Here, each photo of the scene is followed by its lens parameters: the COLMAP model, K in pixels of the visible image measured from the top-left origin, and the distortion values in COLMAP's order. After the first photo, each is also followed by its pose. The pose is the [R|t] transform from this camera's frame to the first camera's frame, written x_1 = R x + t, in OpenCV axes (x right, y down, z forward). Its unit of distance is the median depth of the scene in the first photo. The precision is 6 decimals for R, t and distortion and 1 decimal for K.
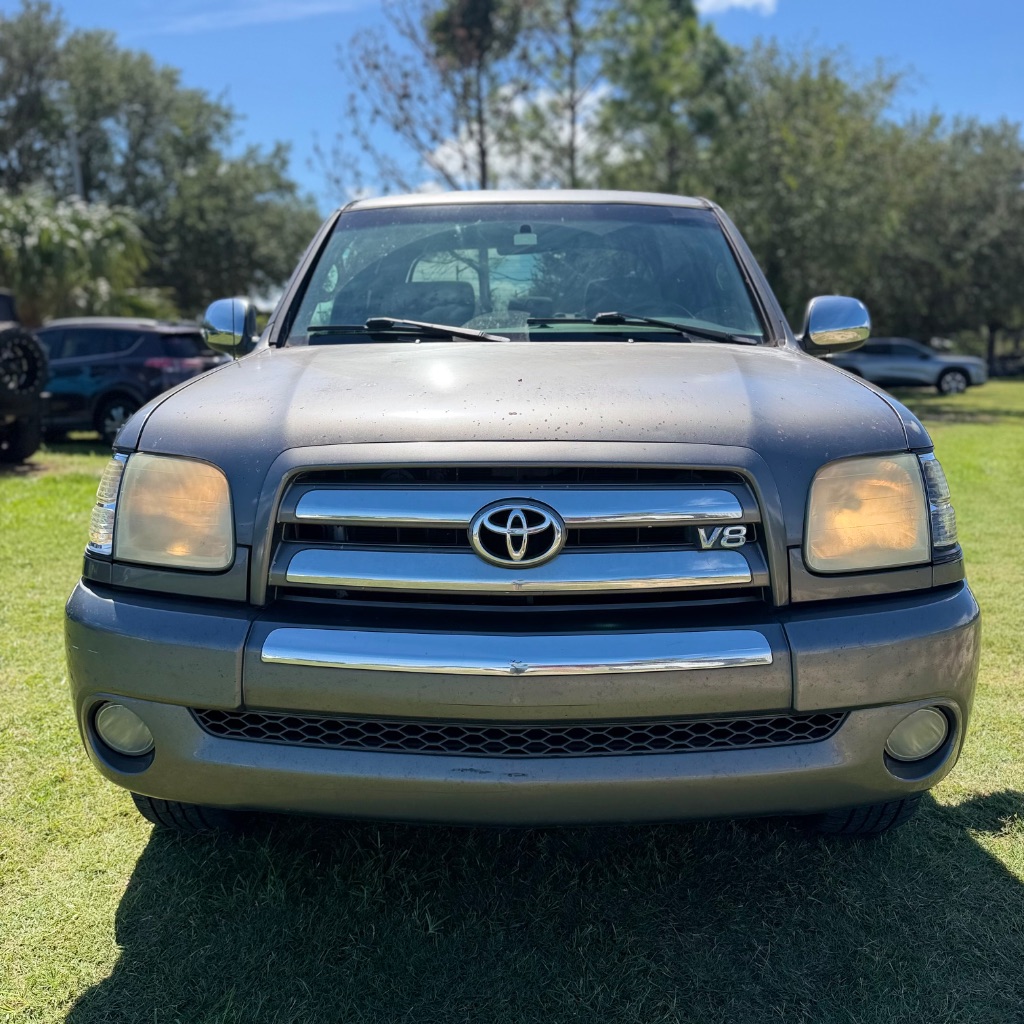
lens RADIAL K [[1001.0, 0, 509.3], [0, 1001.0, 517.7], [0, 0, 1]] dist [0.023022, 0.000000]
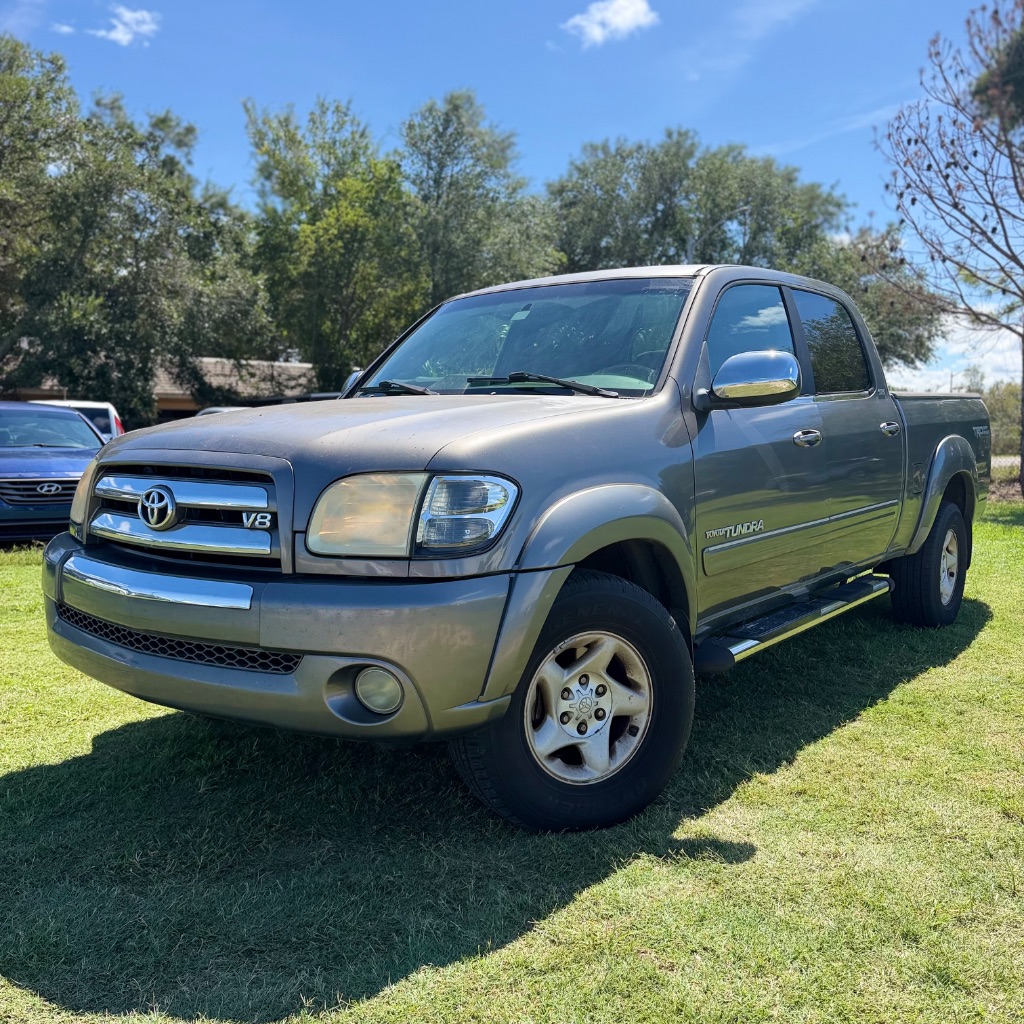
lens RADIAL K [[1001.0, 0, 518.2], [0, 1001.0, 509.6], [0, 0, 1]] dist [0.023022, 0.000000]
pose [[0.802366, 0.058613, -0.593947, 1.353087], [-0.109537, 0.992724, -0.050008, 0.034856], [0.586694, 0.105184, 0.802948, 0.070061]]
